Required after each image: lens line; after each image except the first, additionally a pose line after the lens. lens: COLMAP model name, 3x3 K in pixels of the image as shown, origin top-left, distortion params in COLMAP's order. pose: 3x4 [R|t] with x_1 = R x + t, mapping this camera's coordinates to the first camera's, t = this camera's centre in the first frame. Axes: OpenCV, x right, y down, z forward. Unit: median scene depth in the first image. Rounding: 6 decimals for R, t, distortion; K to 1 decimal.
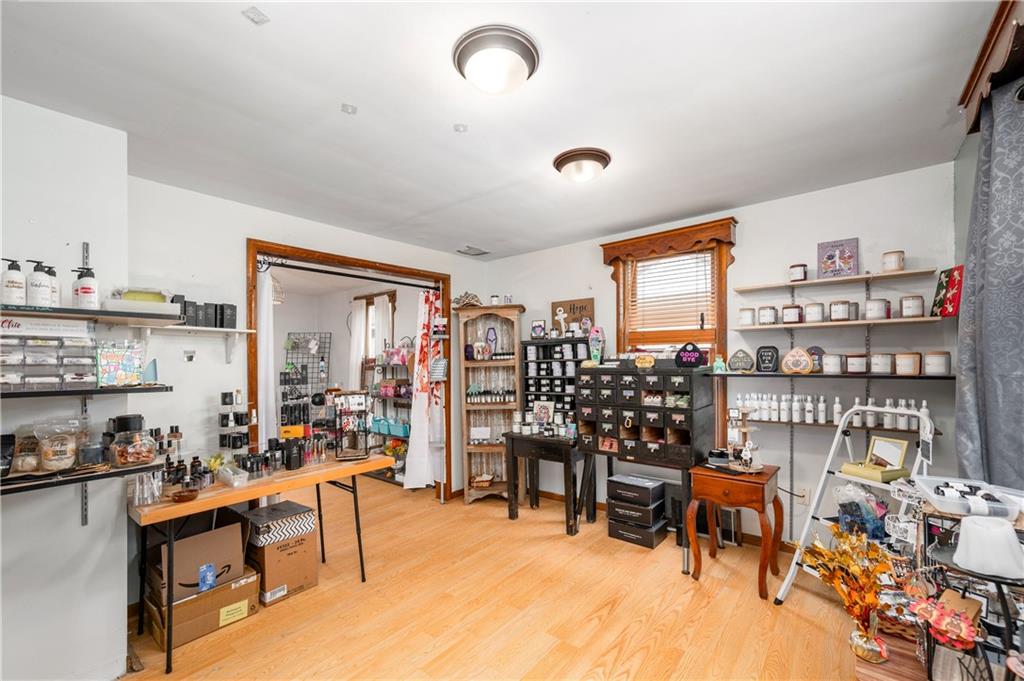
lens RADIAL K [[431.8, 0, 522.6], [0, 431.8, 366.9], [0, 0, 1]] dist [-0.000560, 0.000044]
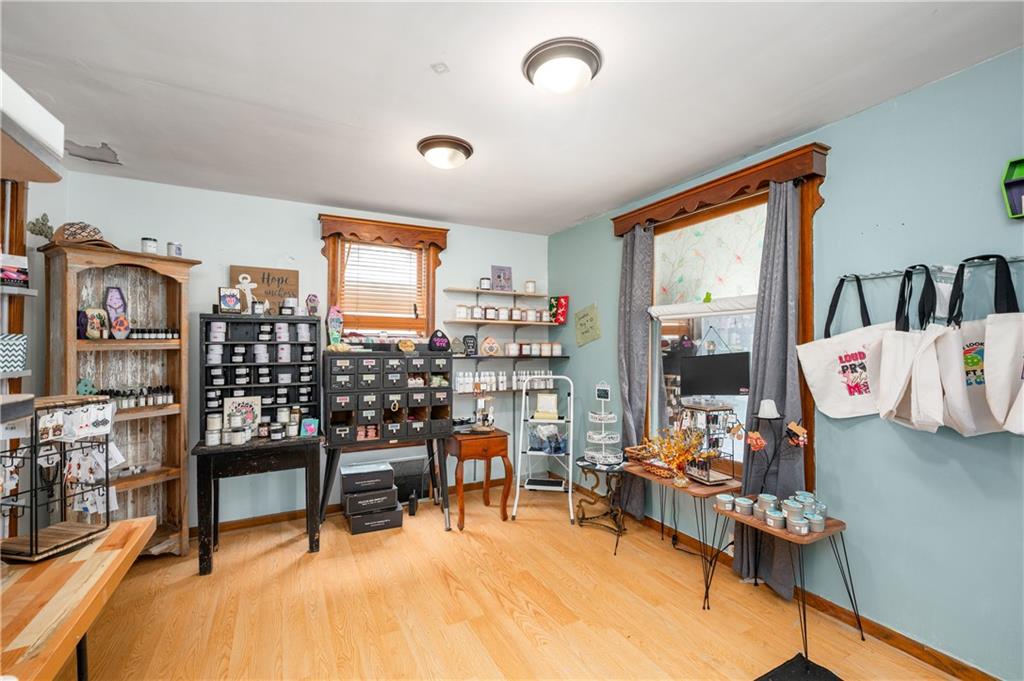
lens RADIAL K [[430.7, 0, 510.5], [0, 430.7, 345.3], [0, 0, 1]] dist [-0.000948, 0.000153]
pose [[0.408348, 0.018370, 0.912641, -0.503341], [0.003615, 0.999757, -0.021741, 0.009129], [-0.912819, 0.012178, 0.408183, 0.308918]]
